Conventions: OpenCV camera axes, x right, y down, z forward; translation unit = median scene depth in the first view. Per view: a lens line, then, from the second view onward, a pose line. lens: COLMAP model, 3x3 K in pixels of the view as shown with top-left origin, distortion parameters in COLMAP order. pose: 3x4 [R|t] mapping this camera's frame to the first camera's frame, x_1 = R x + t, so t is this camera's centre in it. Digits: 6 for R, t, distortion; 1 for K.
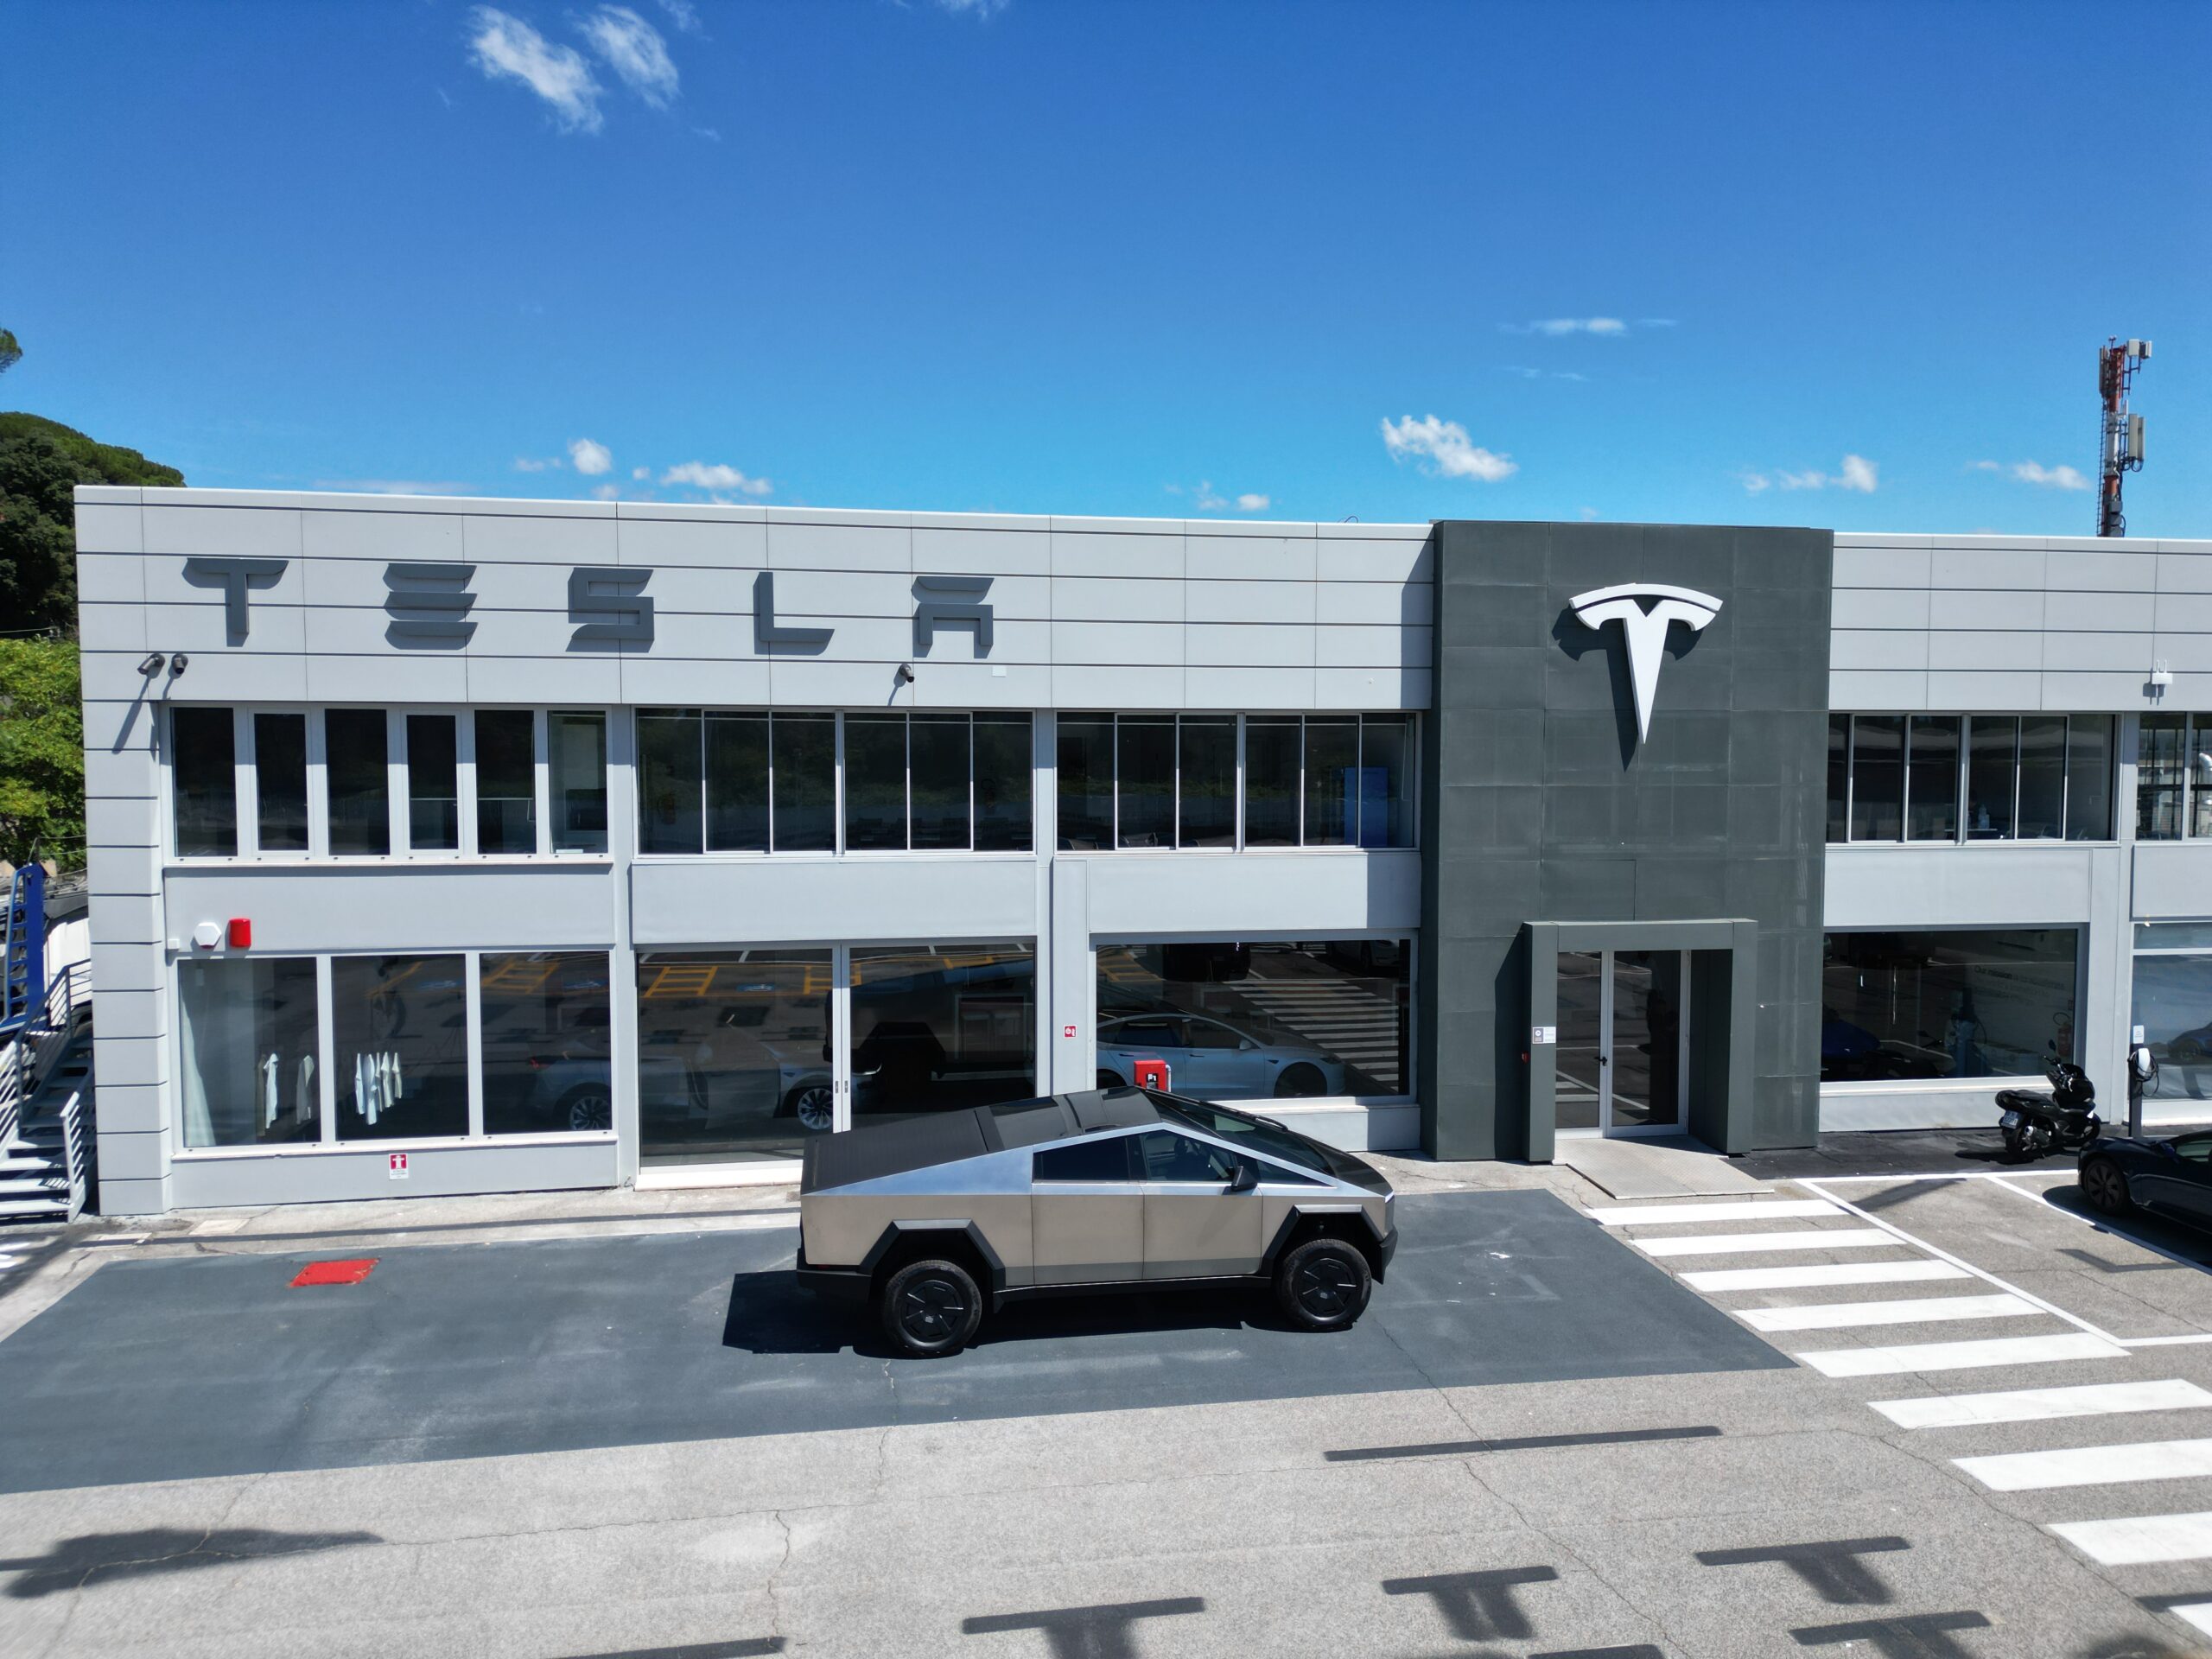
lens RADIAL K [[1552.8, 0, 1022.1], [0, 1552.8, 833.9], [0, 0, 1]] dist [0.091149, -0.111585]
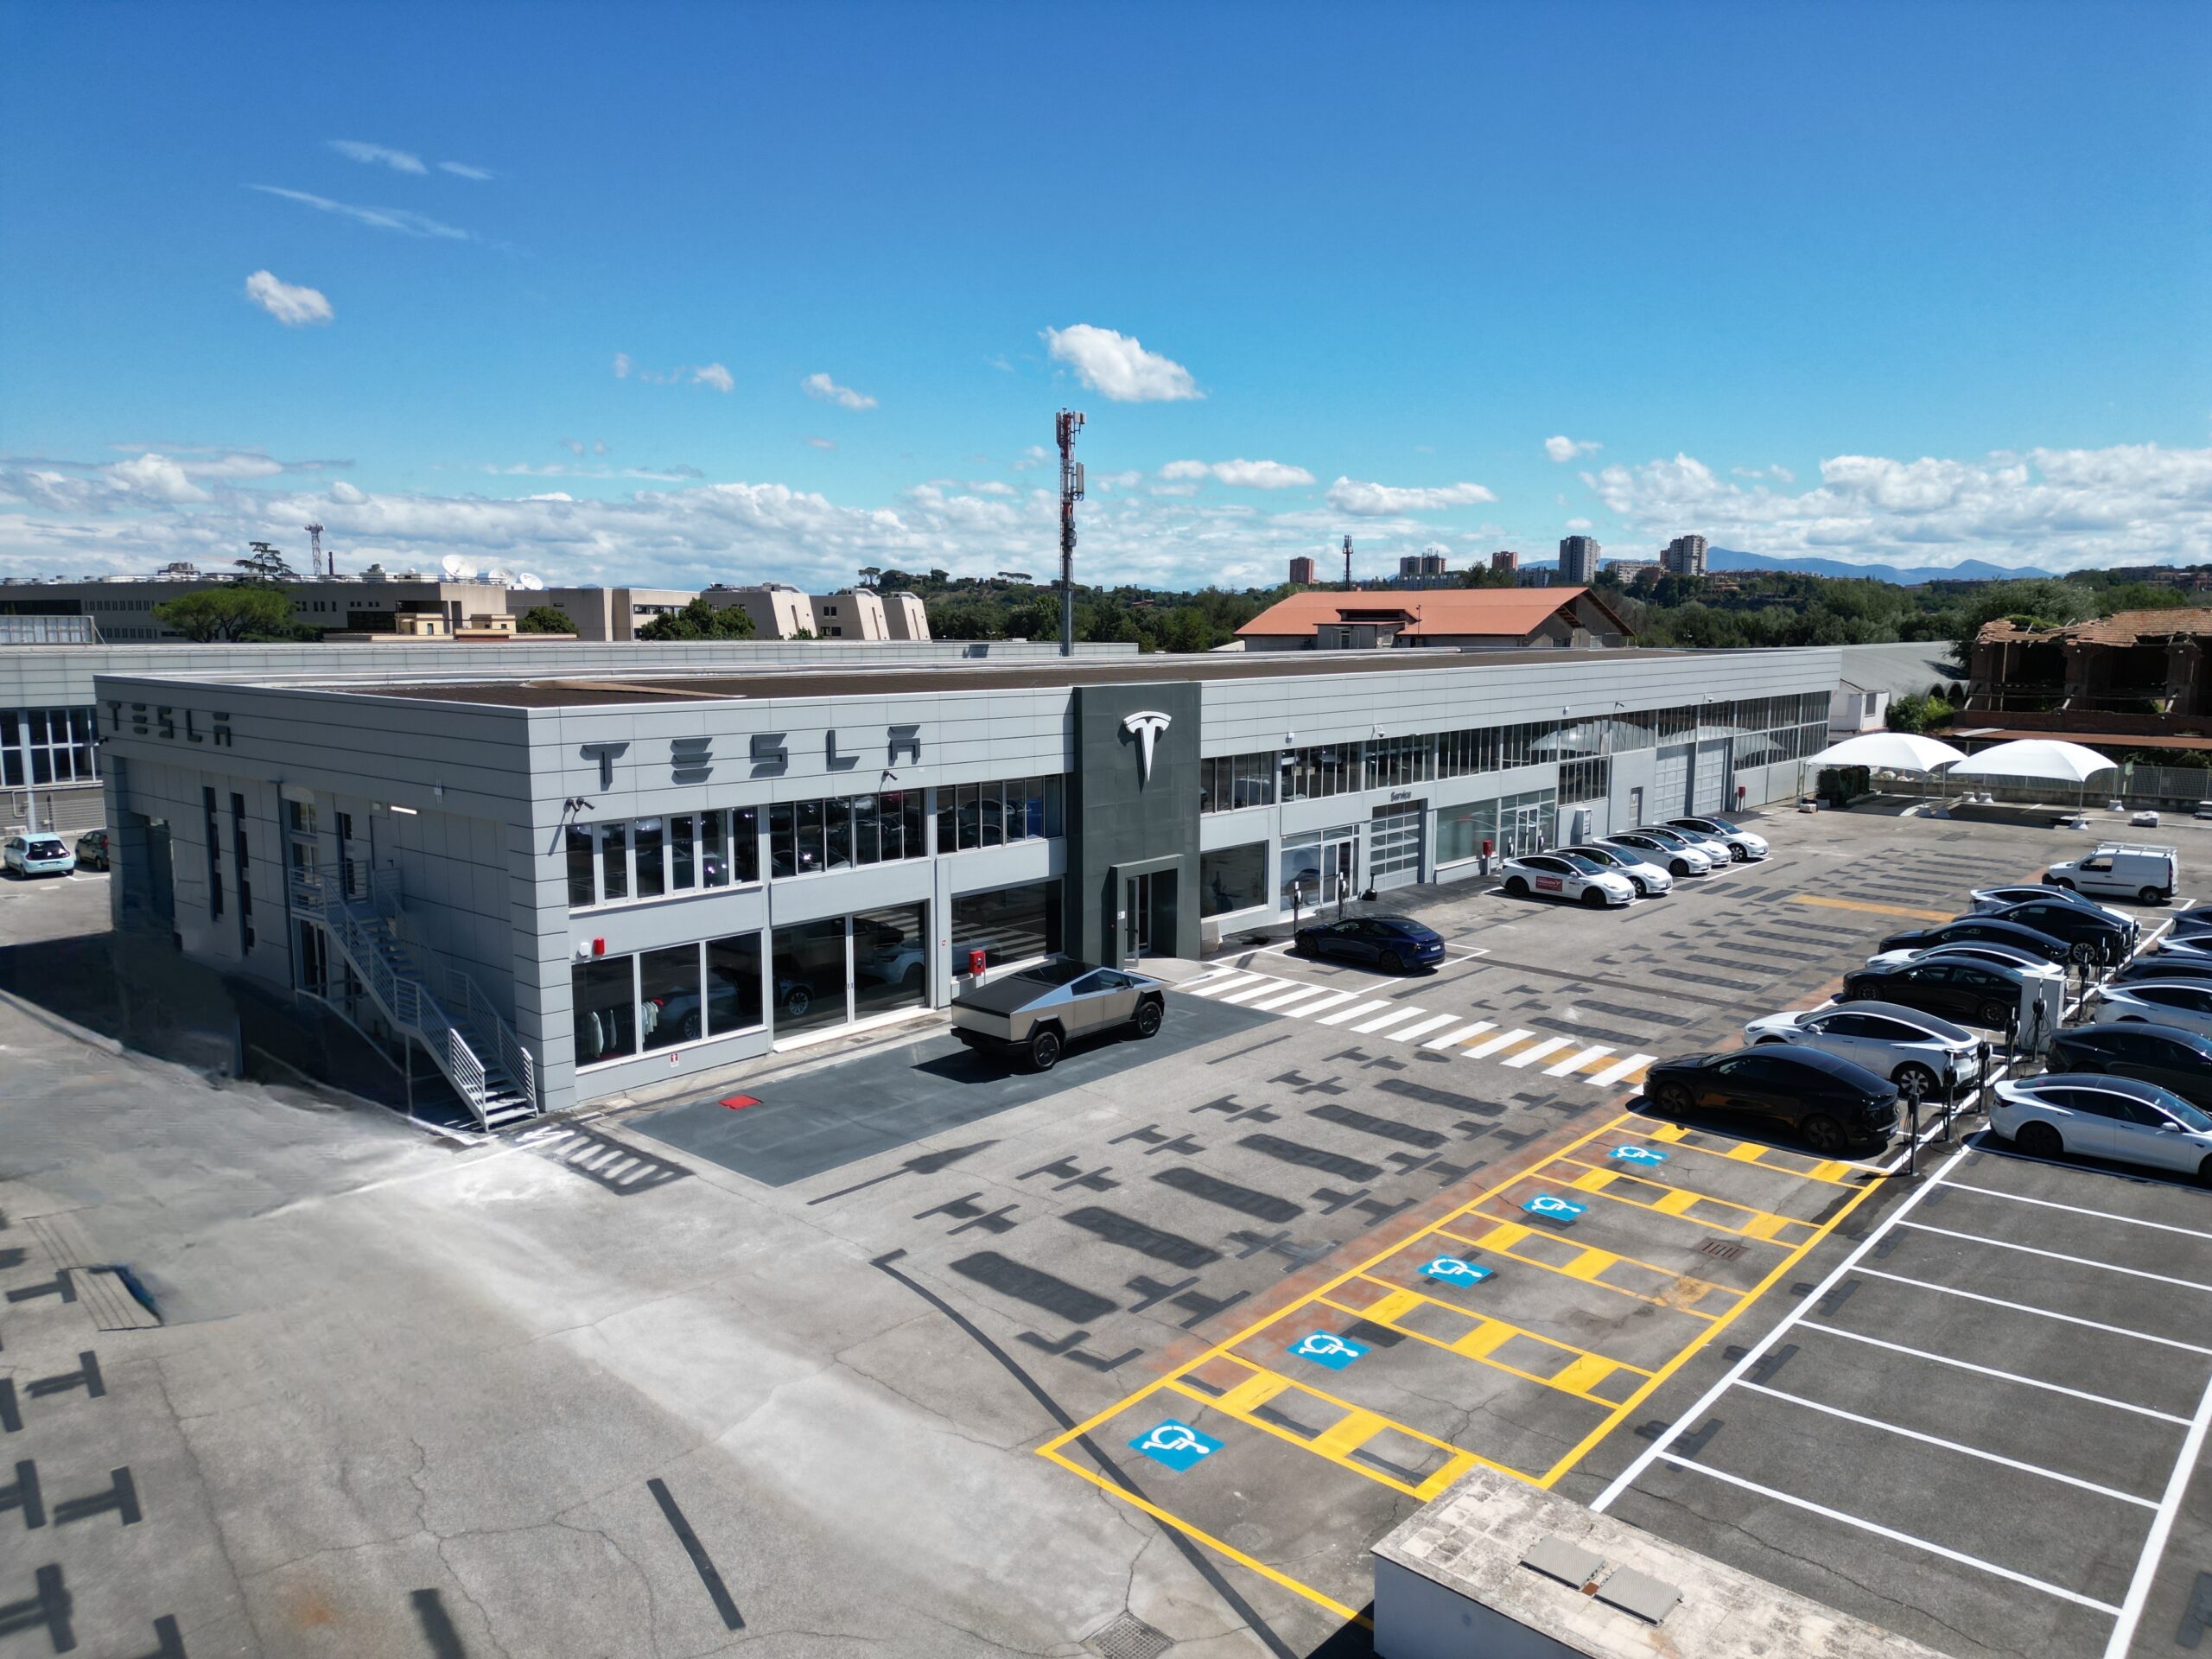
lens RADIAL K [[1552.8, 0, 1022.1], [0, 1552.8, 833.9], [0, 0, 1]] dist [0.091149, -0.111585]
pose [[0.793855, -0.089960, 0.601416, -1.155921], [0.048128, 0.995189, 0.085333, -0.191763], [-0.606200, -0.038797, 0.794366, -0.700996]]
